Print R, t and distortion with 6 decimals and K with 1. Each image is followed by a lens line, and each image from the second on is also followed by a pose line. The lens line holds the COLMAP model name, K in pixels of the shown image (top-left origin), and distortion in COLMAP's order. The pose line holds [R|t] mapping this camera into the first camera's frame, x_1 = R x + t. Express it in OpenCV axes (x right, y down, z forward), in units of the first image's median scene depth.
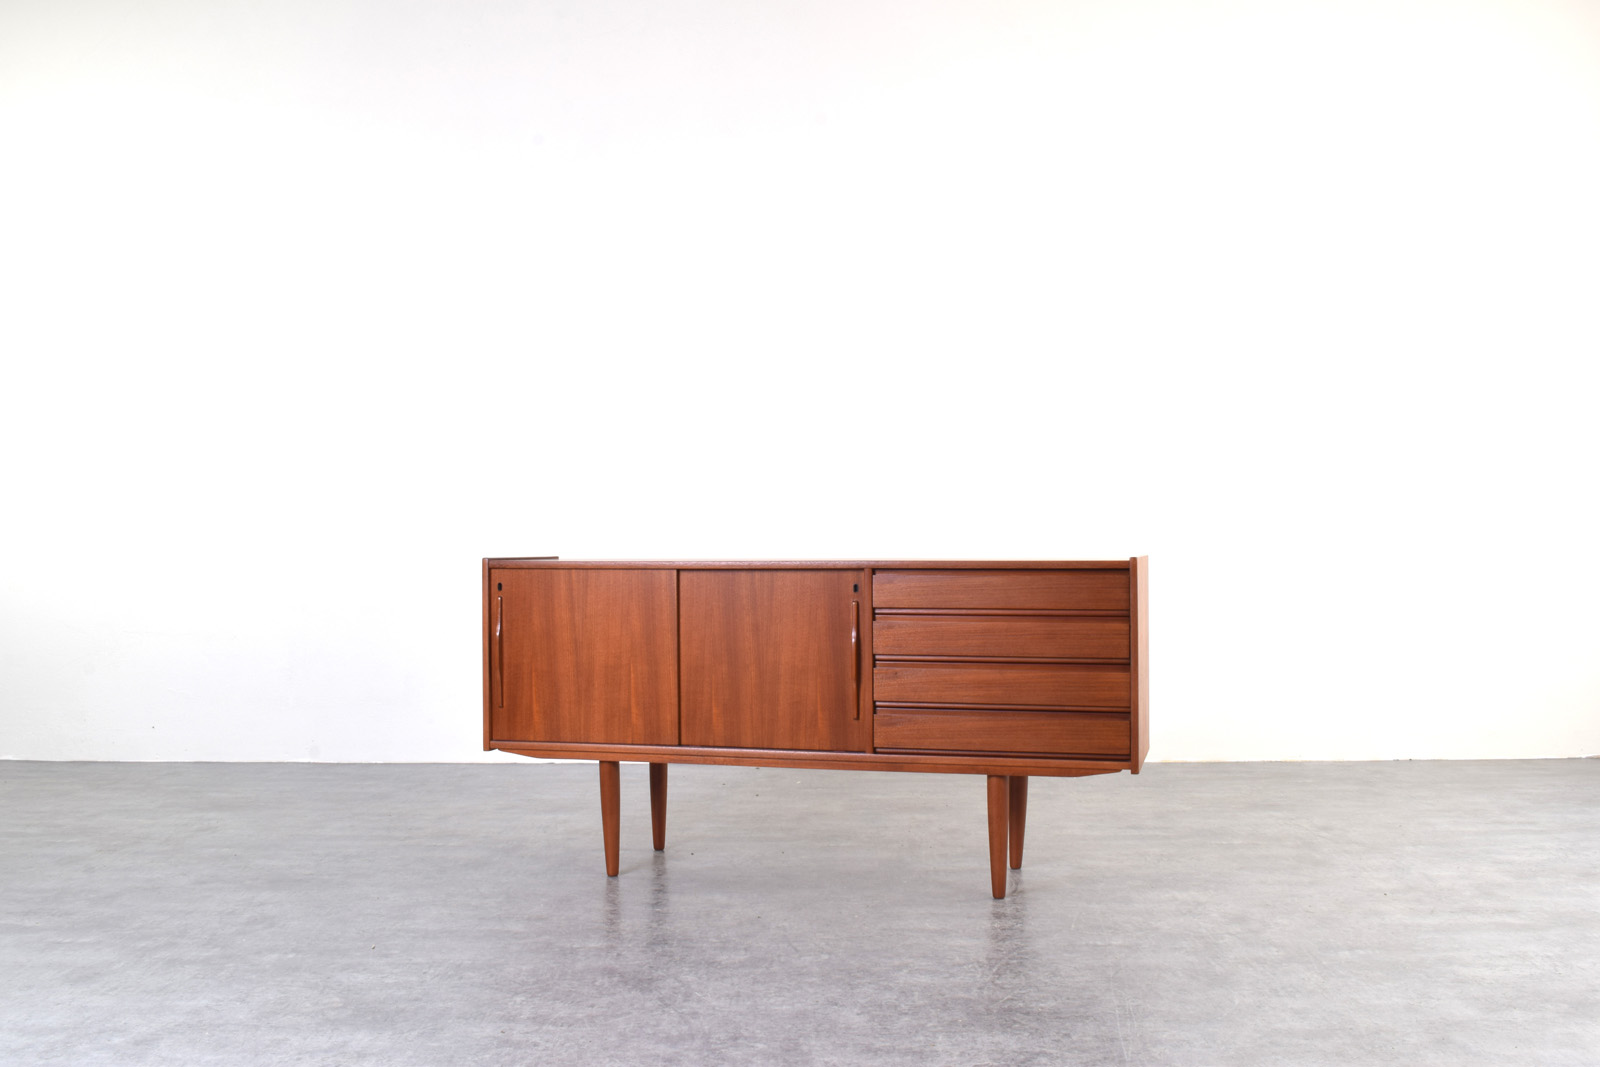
lens RADIAL K [[1580.7, 0, 800.0], [0, 1580.7, 533.5], [0, 0, 1]] dist [-0.083234, 0.016743]
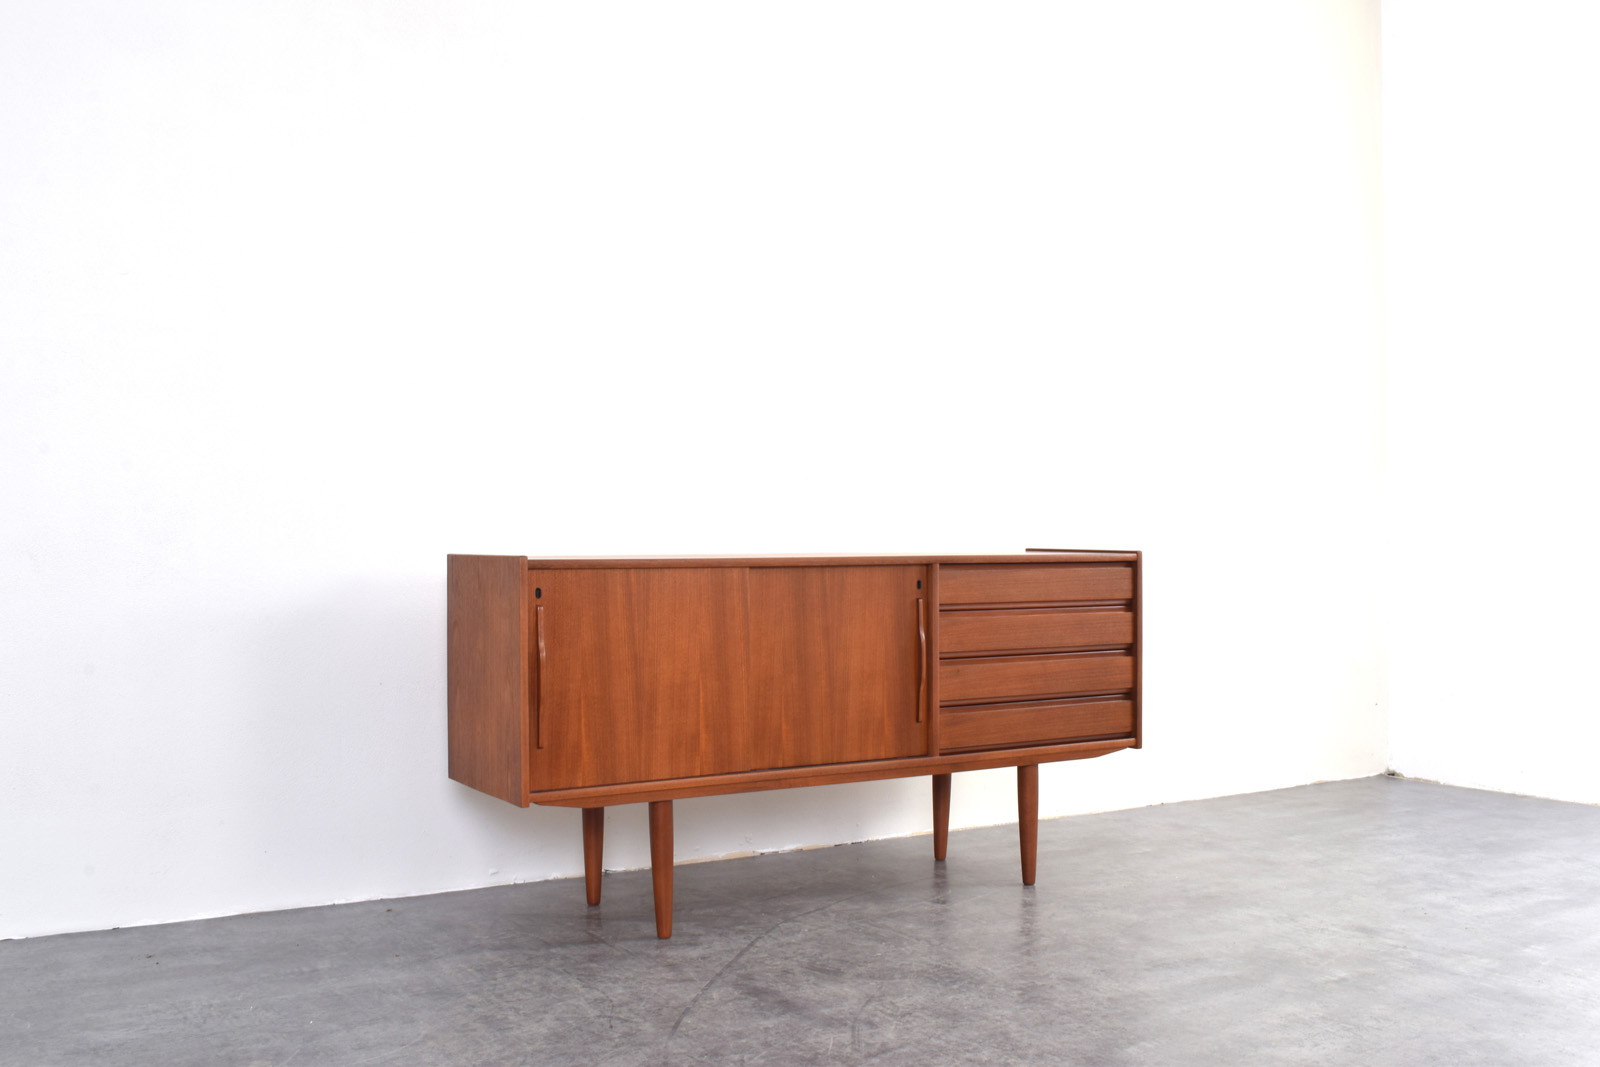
lens RADIAL K [[1580.7, 0, 800.0], [0, 1580.7, 533.5], [0, 0, 1]] dist [-0.083234, 0.016743]
pose [[0.683281, 0.004429, 0.730142, -0.693160], [-0.005299, 0.999985, -0.001107, 0.005246], [-0.730136, -0.003113, 0.683295, 0.394313]]
